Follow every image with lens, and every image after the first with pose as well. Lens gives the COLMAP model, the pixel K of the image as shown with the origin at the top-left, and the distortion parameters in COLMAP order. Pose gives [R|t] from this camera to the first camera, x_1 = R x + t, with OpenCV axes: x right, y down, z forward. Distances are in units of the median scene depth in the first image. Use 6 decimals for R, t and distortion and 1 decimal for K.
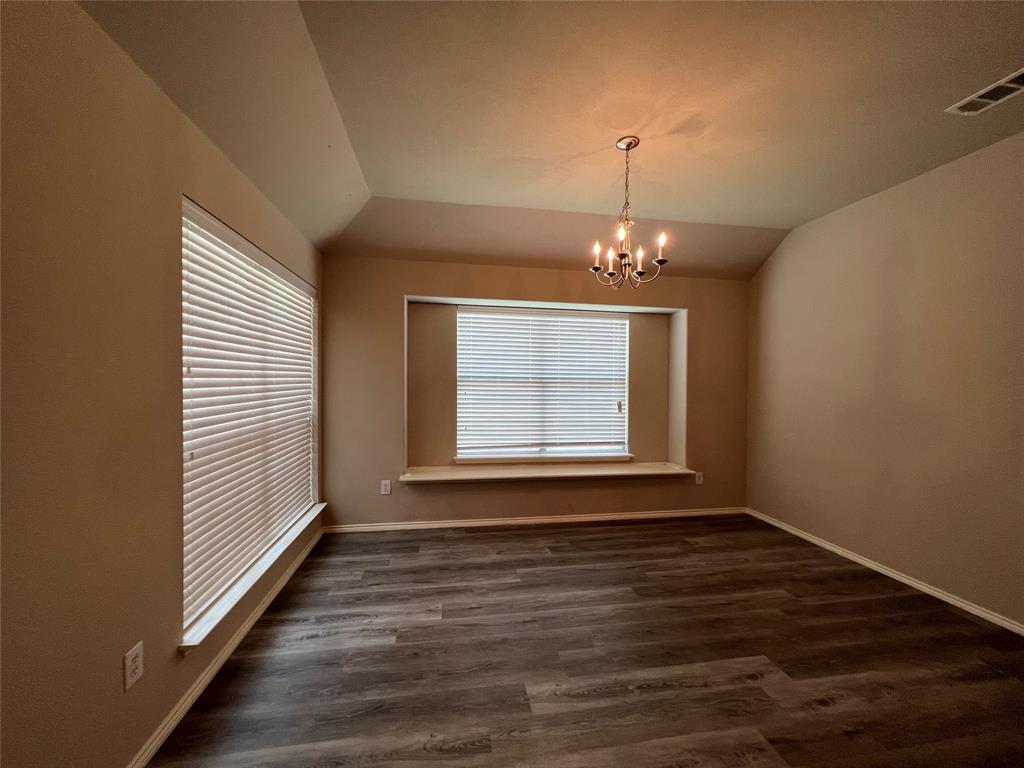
lens RADIAL K [[410.0, 0, 509.8], [0, 410.0, 380.7], [0, 0, 1]] dist [-0.001810, 0.000250]
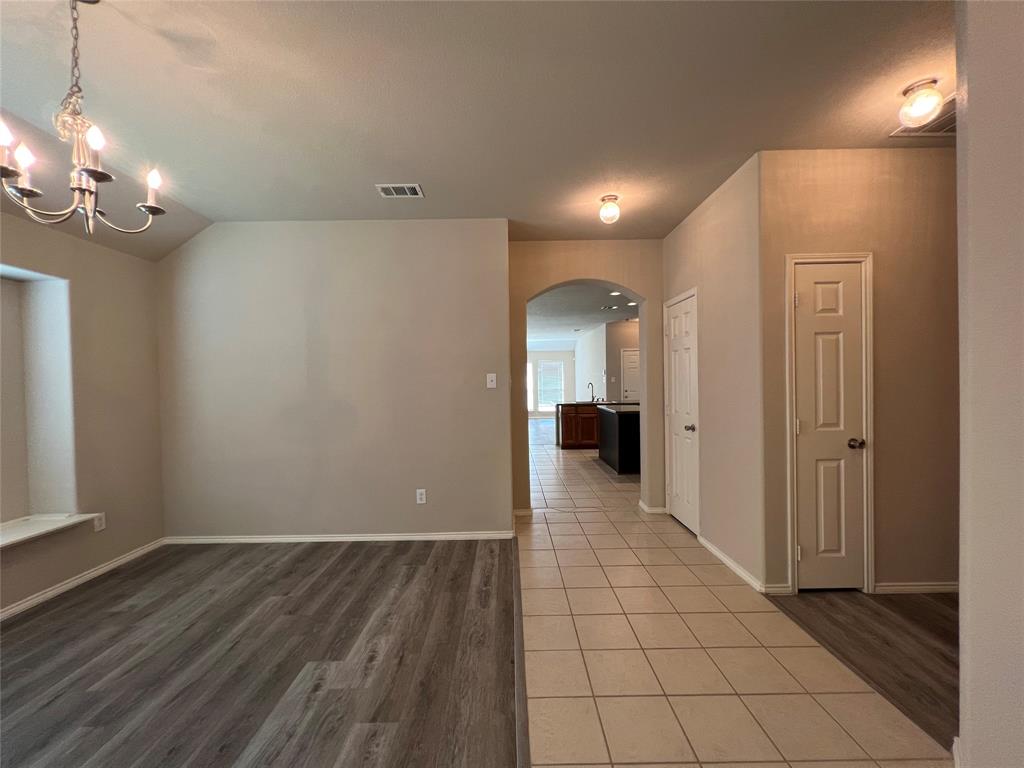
lens RADIAL K [[410.0, 0, 509.9], [0, 410.0, 383.2], [0, 0, 1]] dist [-0.001810, 0.000250]
pose [[0.155894, -0.014239, 0.987671, -0.201406], [0.019640, 0.999743, 0.011313, 0.003824], [-0.987578, 0.017635, 0.156134, 0.281212]]
